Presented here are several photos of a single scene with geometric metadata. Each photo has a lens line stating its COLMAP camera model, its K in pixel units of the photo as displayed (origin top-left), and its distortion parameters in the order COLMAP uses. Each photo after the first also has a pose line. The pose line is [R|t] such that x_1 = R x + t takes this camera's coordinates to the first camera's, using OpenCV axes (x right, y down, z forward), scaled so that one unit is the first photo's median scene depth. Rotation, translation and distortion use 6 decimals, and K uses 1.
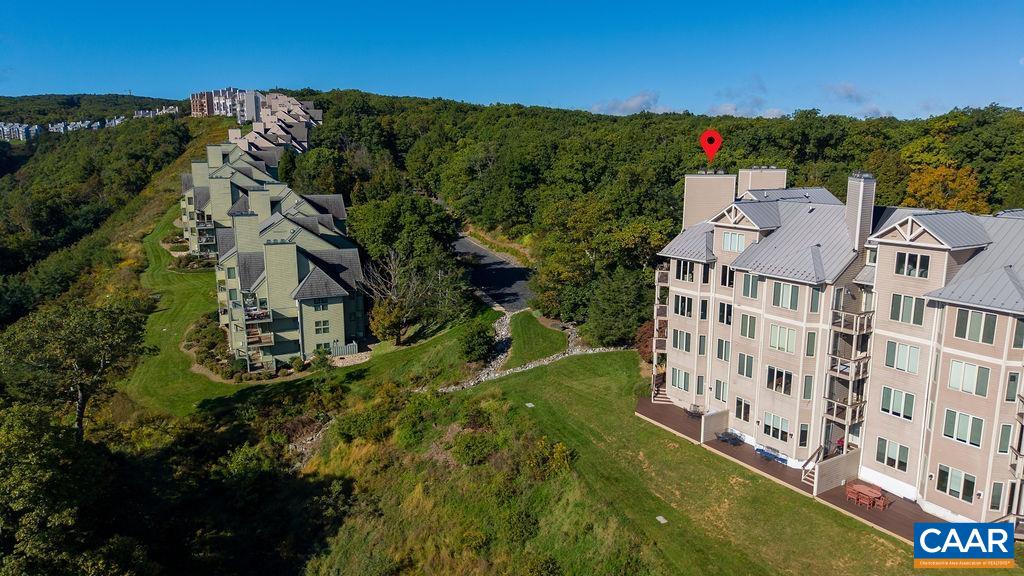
lens RADIAL K [[698.4, 0, 500.0], [0, 698.4, 258.5], [0, 0, 1]] dist [0.027919, -0.030594]
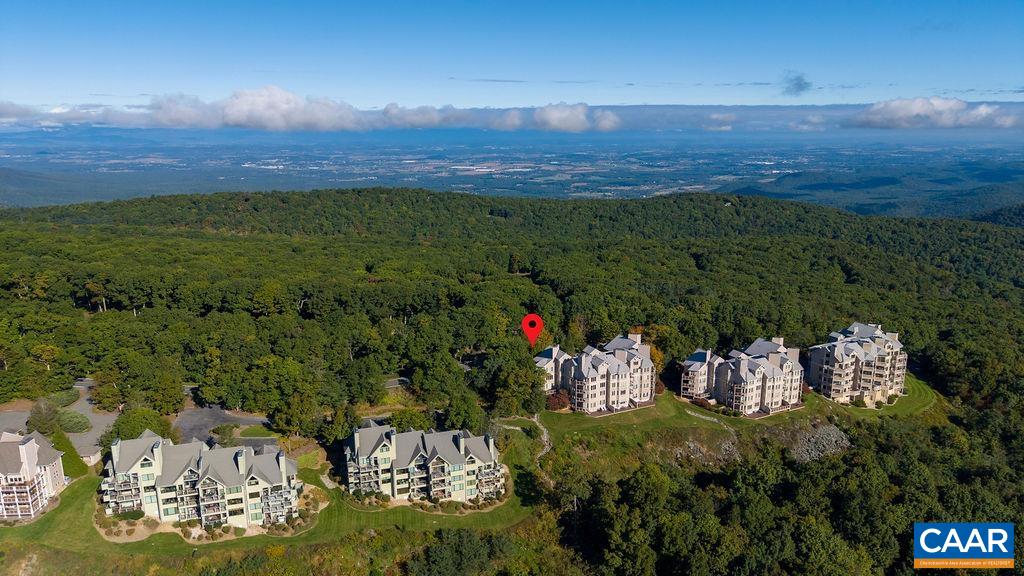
lens RADIAL K [[698.4, 0, 518.9], [0, 698.4, 274.8], [0, 0, 1]] dist [0.027919, -0.030594]
pose [[0.077430, -0.212133, 0.974168, -4.103382], [0.146258, 0.968948, 0.199371, -1.647972], [-0.986212, 0.127042, 0.106052, 1.044360]]
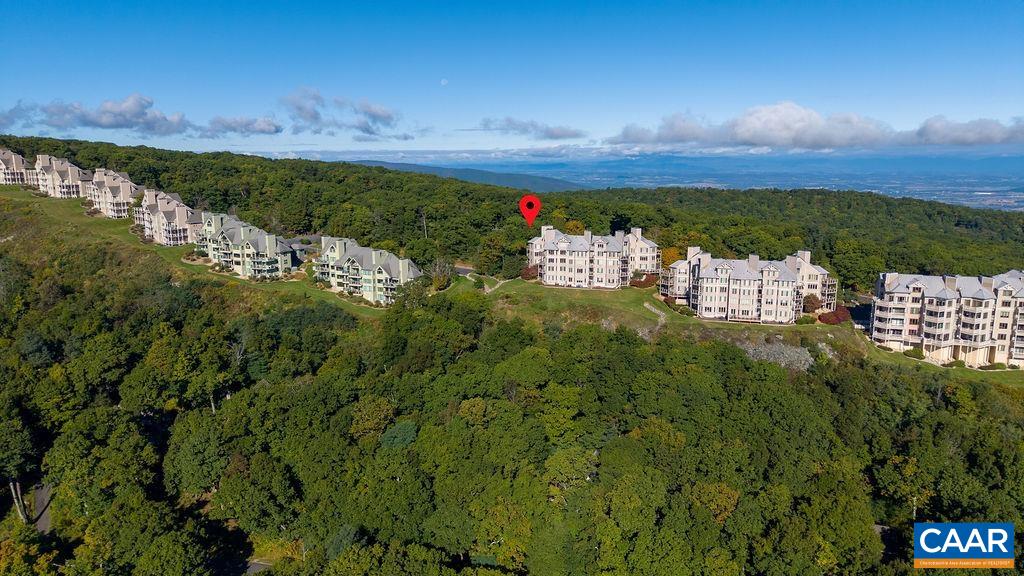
lens RADIAL K [[698.4, 0, 503.3], [0, 698.4, 282.8], [0, 0, 1]] dist [0.027919, -0.030594]
pose [[0.758545, -0.118365, 0.640780, -3.110587], [0.100212, 0.992856, 0.064771, -0.117219], [-0.643869, 0.015082, 0.764987, -2.386404]]
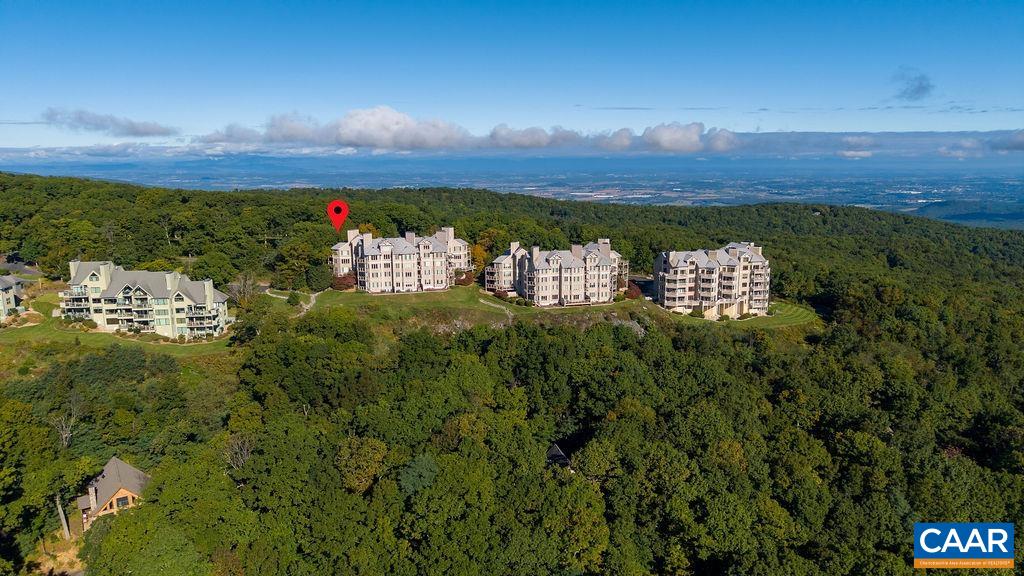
lens RADIAL K [[698.4, 0, 524.5], [0, 698.4, 273.4], [0, 0, 1]] dist [0.027919, -0.030594]
pose [[0.256903, -0.160428, 0.953029, -3.846872], [0.144899, 0.981373, 0.126140, -0.316205], [-0.955513, 0.105687, 0.275364, -1.065244]]
